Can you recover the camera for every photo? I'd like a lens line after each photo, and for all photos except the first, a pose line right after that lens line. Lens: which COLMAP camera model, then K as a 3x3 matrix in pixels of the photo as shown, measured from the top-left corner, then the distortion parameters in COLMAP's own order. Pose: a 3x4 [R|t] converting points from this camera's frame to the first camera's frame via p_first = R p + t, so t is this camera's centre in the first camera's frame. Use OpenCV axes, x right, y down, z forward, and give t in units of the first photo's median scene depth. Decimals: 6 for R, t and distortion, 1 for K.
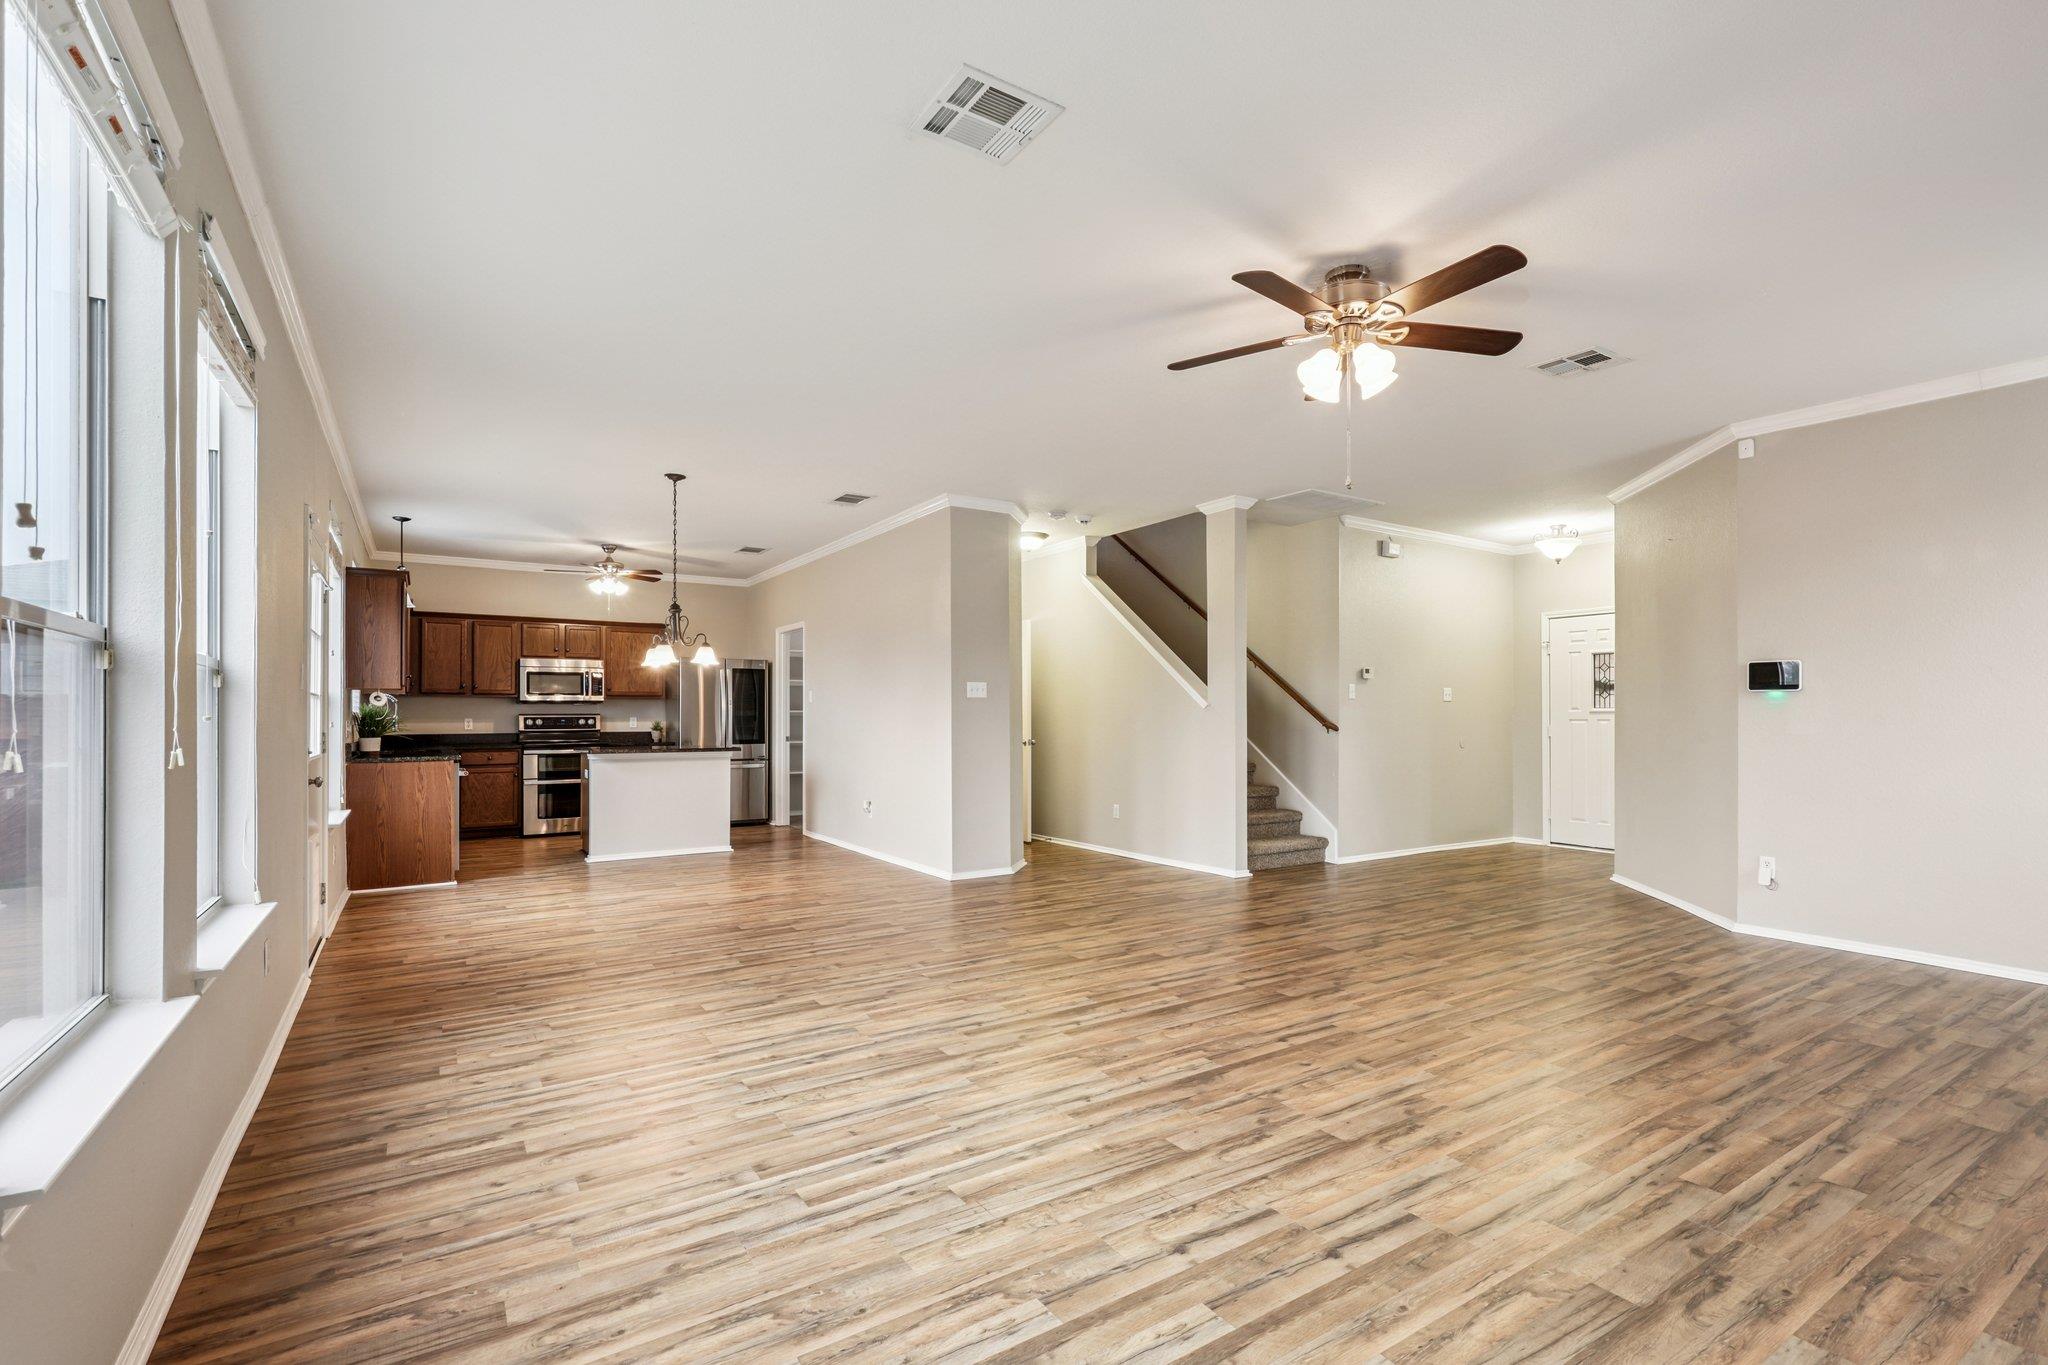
lens RADIAL K [[935.2, 0, 1029.3], [0, 935.2, 713.4], [0, 0, 1]] dist [-0.000629, -0.000716]
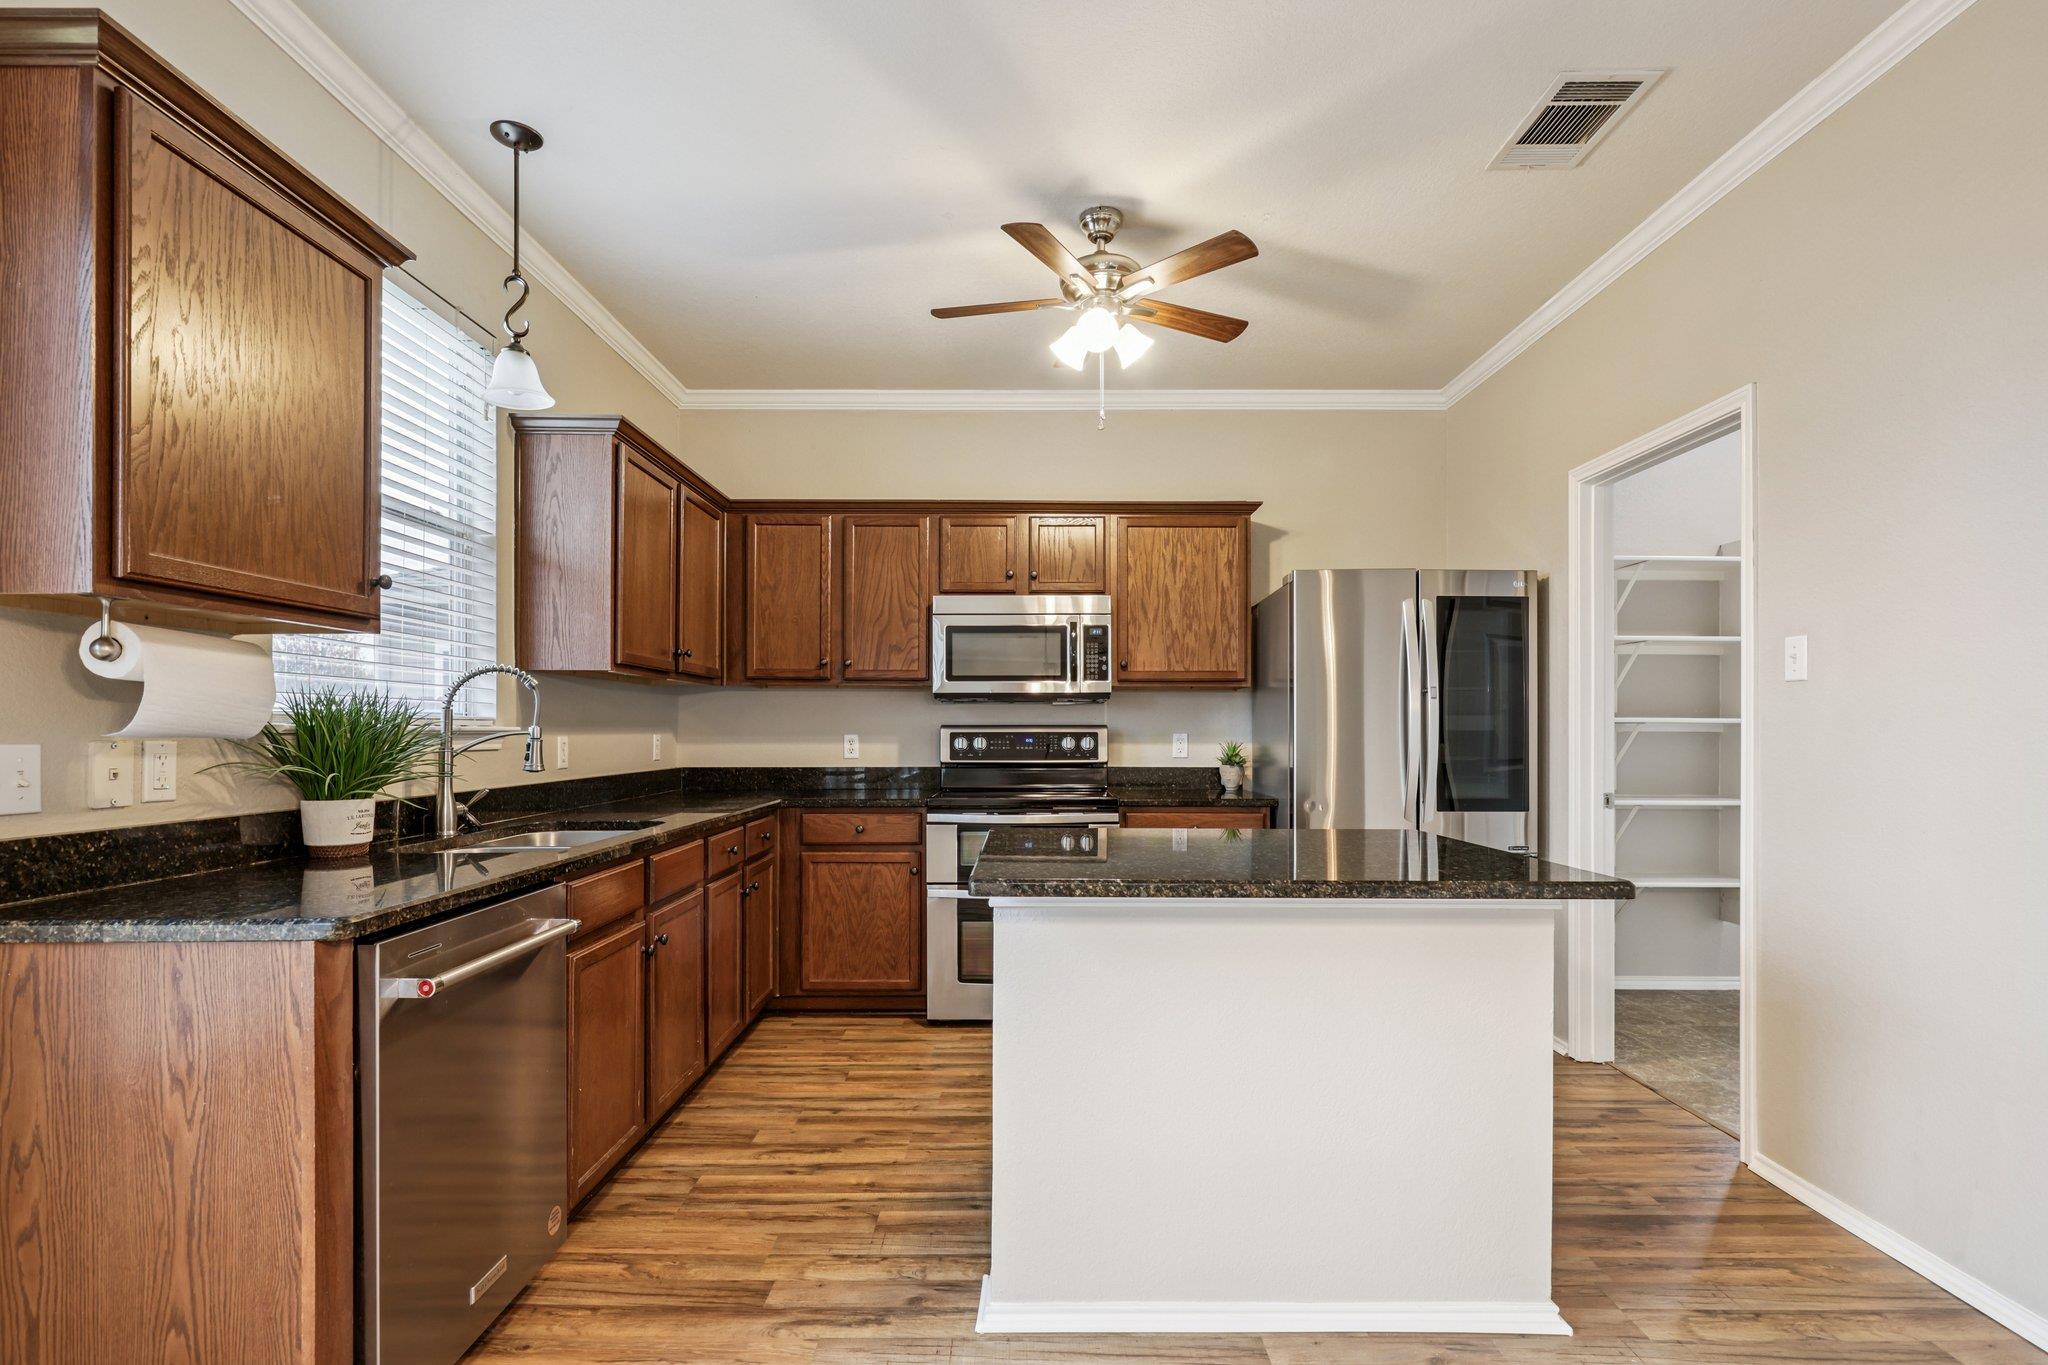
lens RADIAL K [[974.6, 0, 1023.3], [0, 974.6, 714.2], [0, 0, 1]] dist [-0.001277, -0.000352]
pose [[0.835973, -0.005567, -0.548743, -0.269704], [-0.002495, 0.999900, -0.013946, 0.001859], [0.548765, 0.013028, 0.835875, 0.664457]]
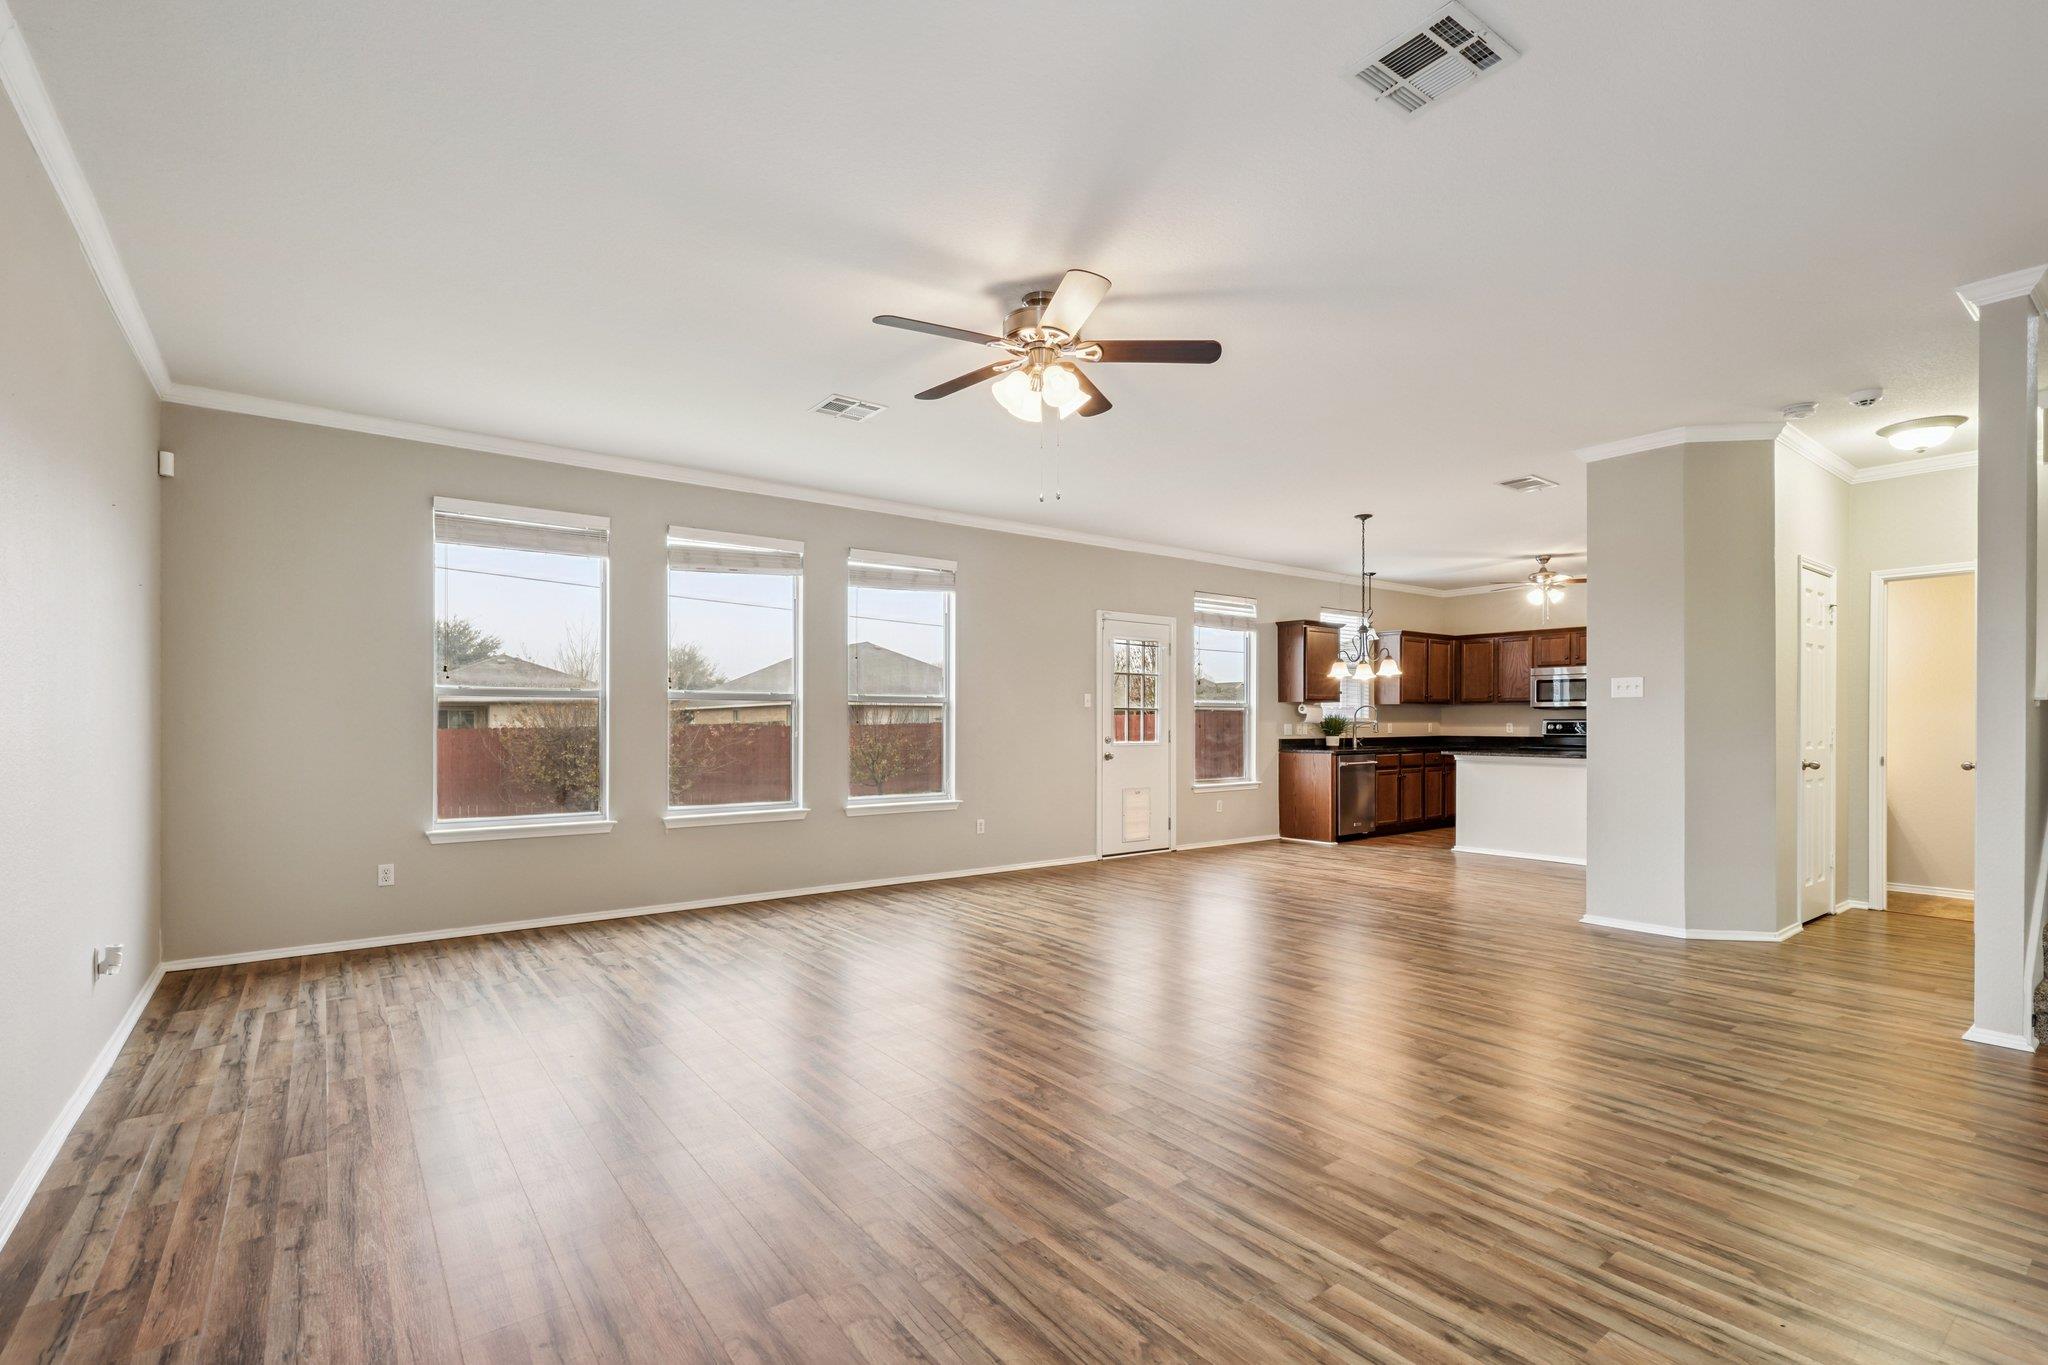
lens RADIAL K [[917.4, 0, 1023.0], [0, 917.4, 748.3], [0, 0, 1]] dist [-0.000194, 0.000093]
pose [[0.071065, 0.030024, -0.997020, 0.507273], [0.004599, 0.999526, 0.030427, -0.000569], [0.997461, -0.006748, 0.070893, 0.333469]]
